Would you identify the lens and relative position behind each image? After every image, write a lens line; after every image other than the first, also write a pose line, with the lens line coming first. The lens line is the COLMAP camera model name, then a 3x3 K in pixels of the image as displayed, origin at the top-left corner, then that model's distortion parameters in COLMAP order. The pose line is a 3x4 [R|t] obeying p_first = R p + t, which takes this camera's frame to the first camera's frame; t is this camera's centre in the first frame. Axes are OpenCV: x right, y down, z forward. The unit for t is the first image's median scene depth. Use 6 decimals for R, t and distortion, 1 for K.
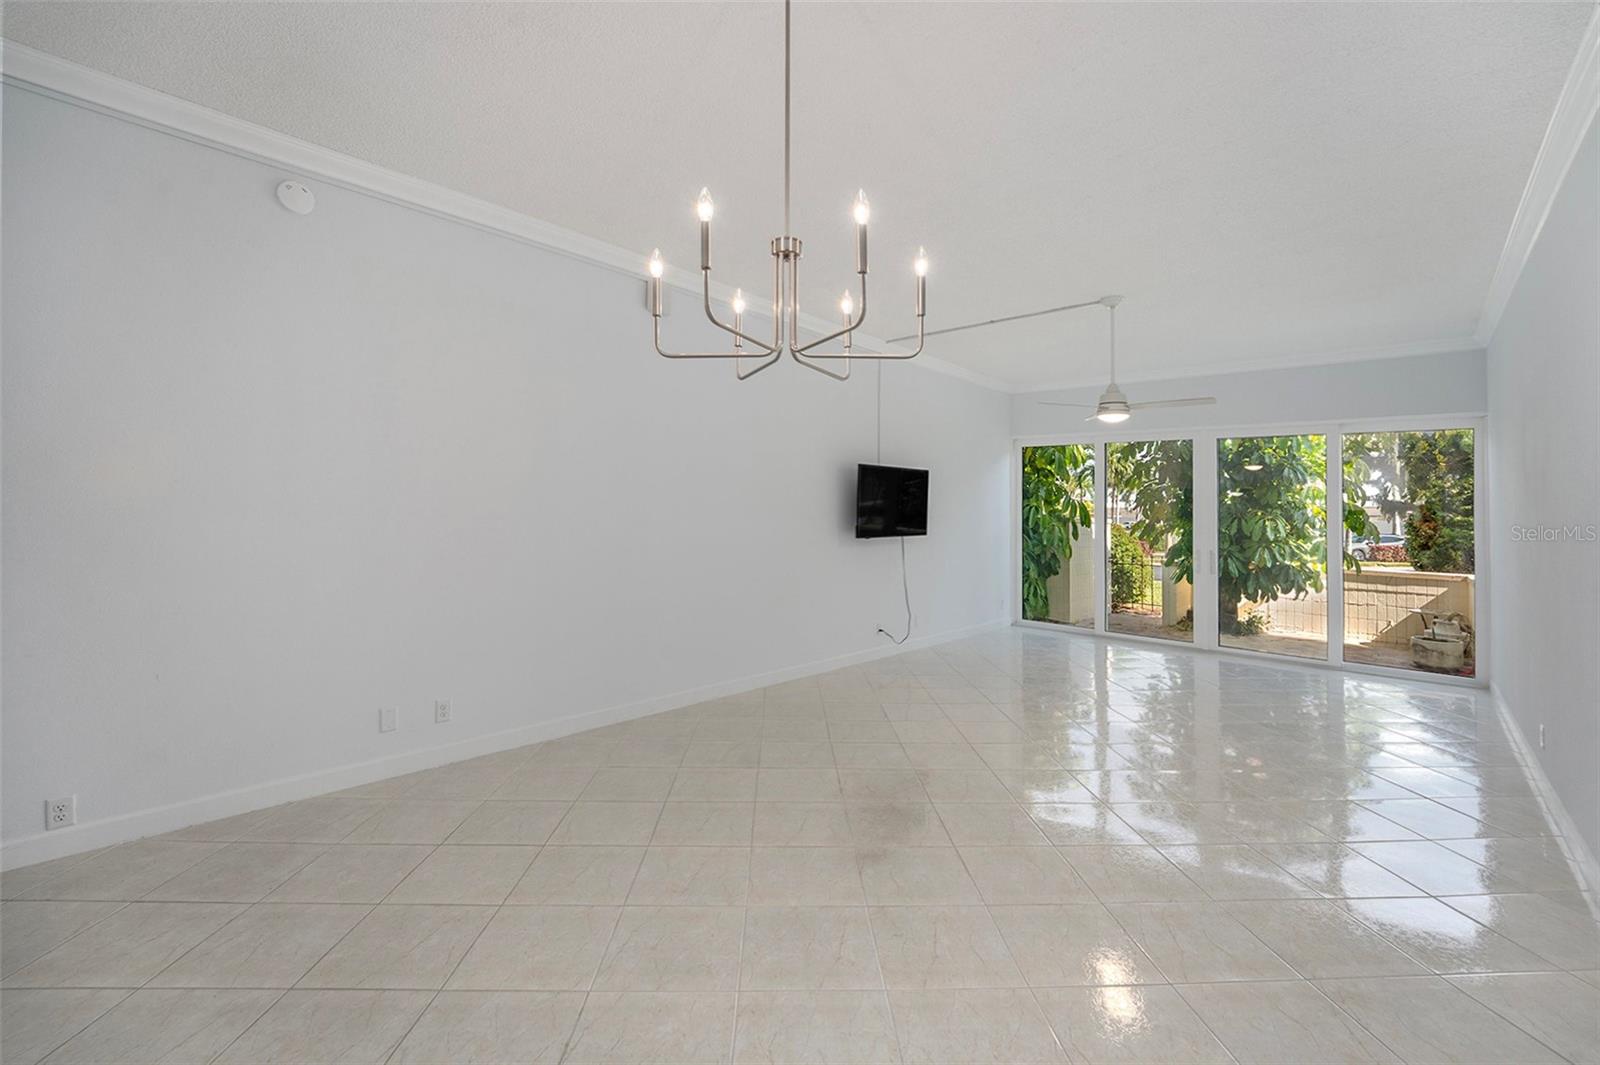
lens RADIAL K [[658.9, 0, 810.5], [0, 658.9, 511.5], [0, 0, 1]] dist [-0.029476, -0.000005]
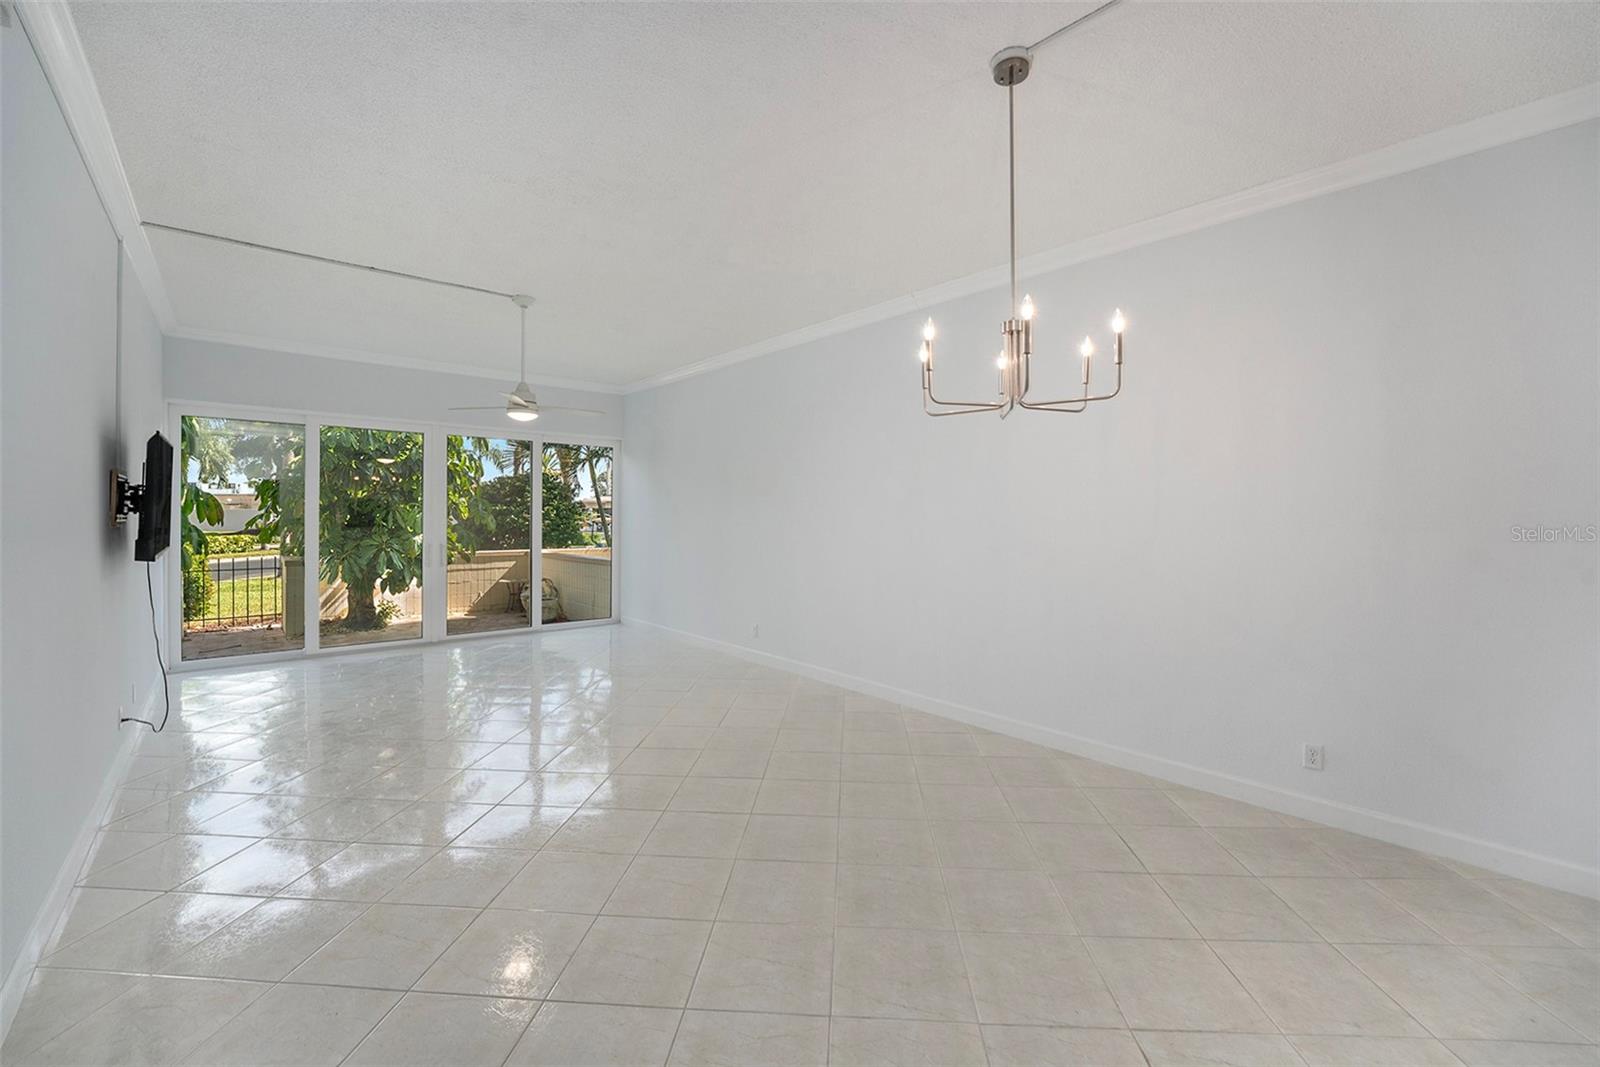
lens RADIAL K [[681.7, 0, 801.7], [0, 681.7, 499.6], [0, 0, 1]] dist [-0.020812, -0.000387]
pose [[0.147282, -0.002666, 0.989091, -0.264478], [-0.000046, 0.999996, 0.002703, -0.008408], [-0.989095, -0.000444, 0.147281, 0.214368]]
